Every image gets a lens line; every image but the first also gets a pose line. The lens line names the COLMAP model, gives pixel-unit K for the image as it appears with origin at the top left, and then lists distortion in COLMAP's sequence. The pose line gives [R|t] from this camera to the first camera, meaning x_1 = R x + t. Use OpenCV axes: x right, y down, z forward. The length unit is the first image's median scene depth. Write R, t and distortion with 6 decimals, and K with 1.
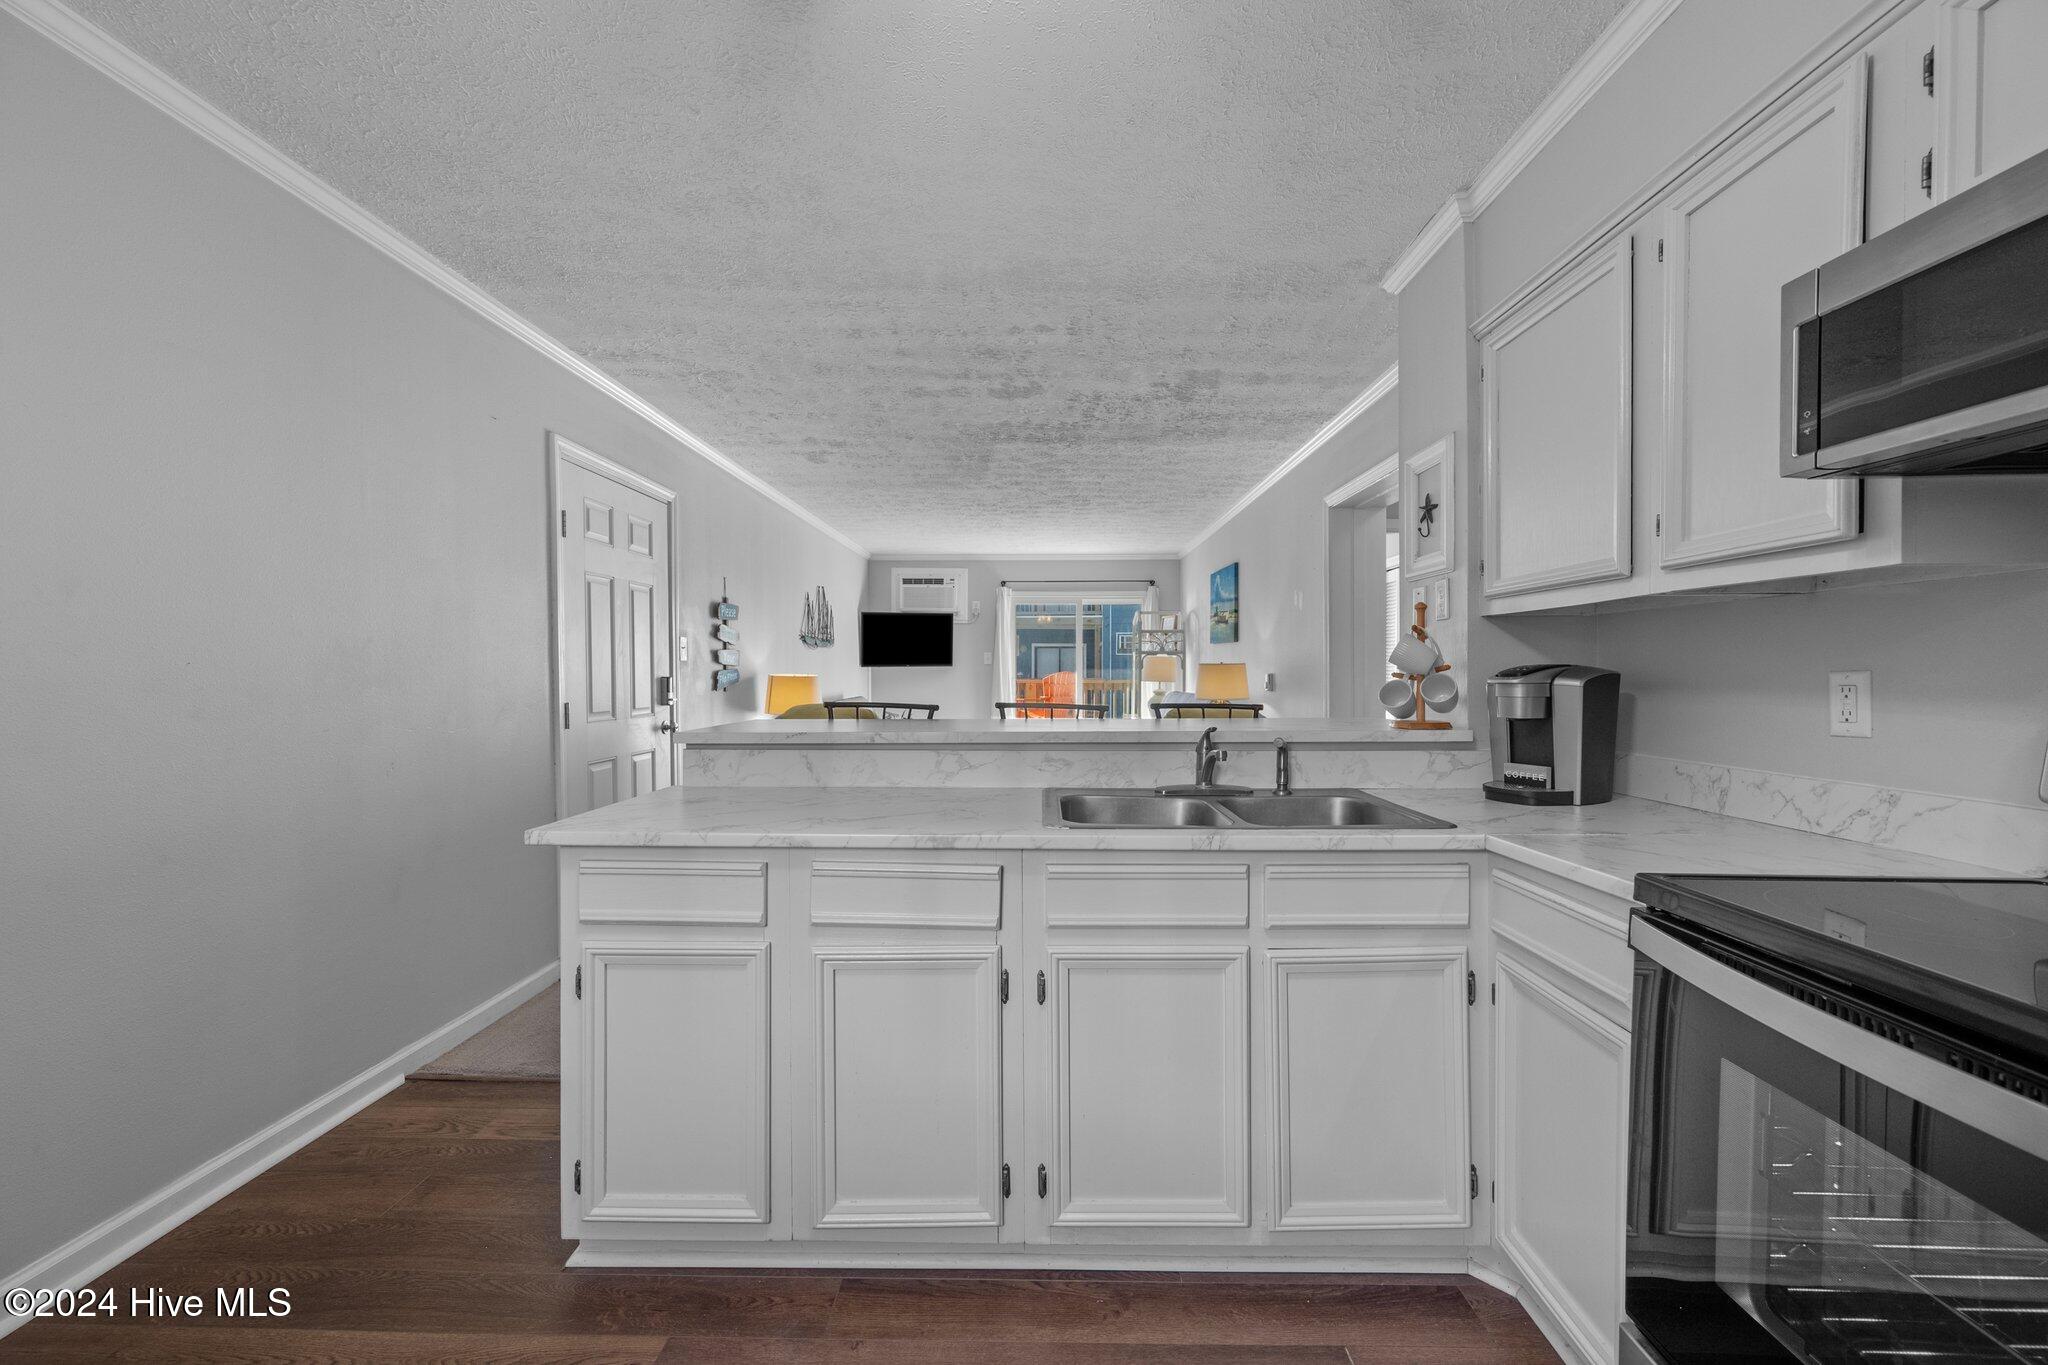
lens RADIAL K [[815.6, 0, 1029.2], [0, 815.6, 683.0], [0, 0, 1]] dist [0.001491, 0.000487]
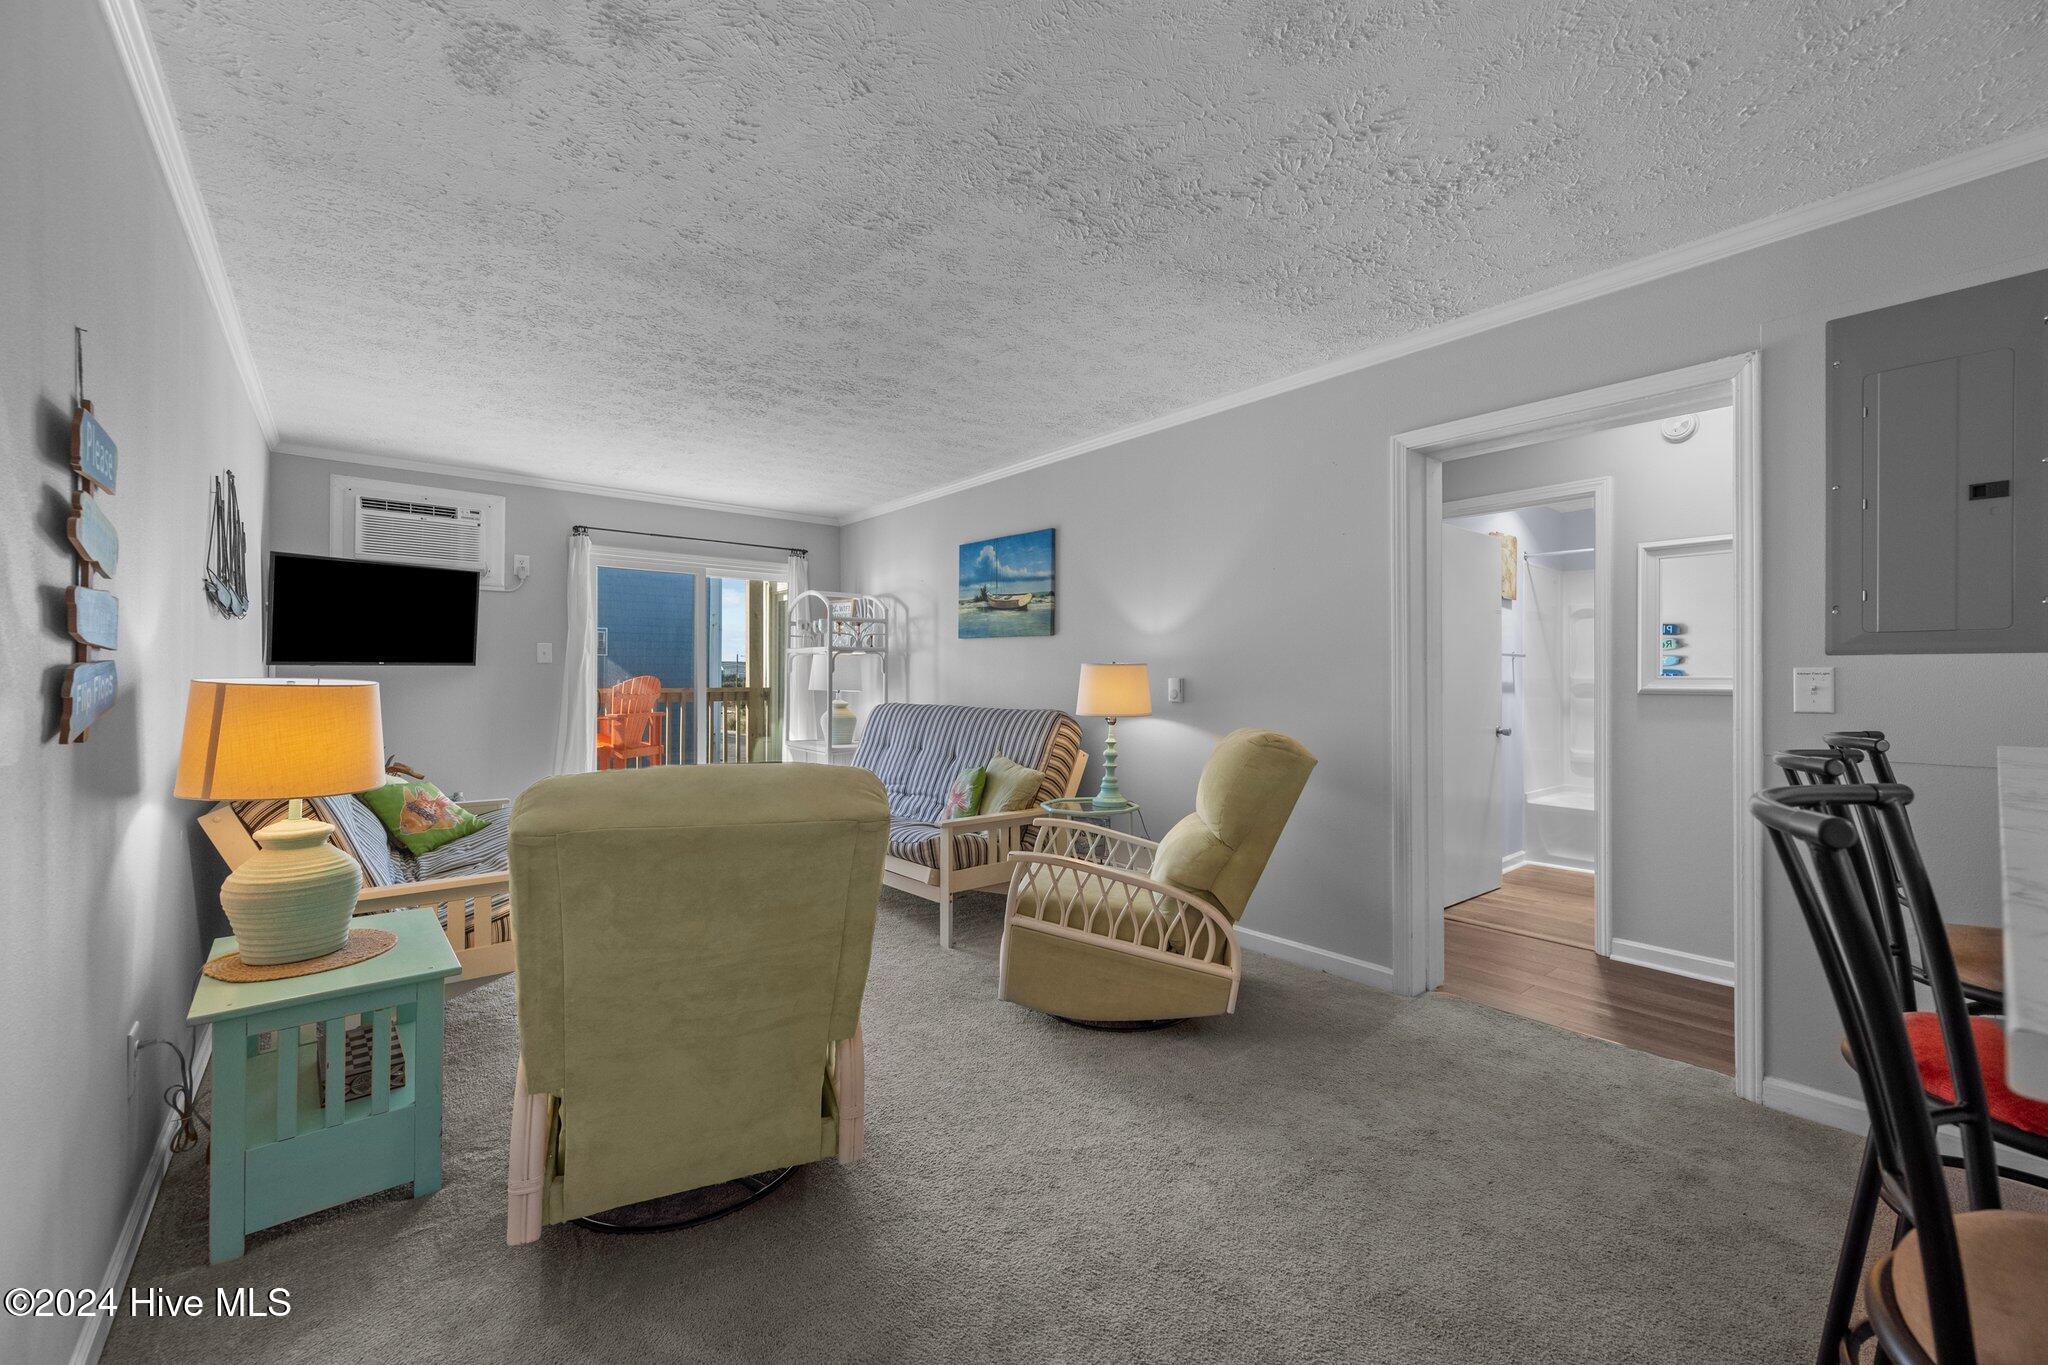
lens RADIAL K [[815.6, 0, 1022.7], [0, 815.6, 685.6], [0, 0, 1]] dist [0.001491, 0.000487]
pose [[0.761232, -0.003621, 0.648470, -0.387062], [0.005505, 0.999984, -0.000879, -0.007942], [-0.648457, 0.004239, 0.761240, 0.723716]]
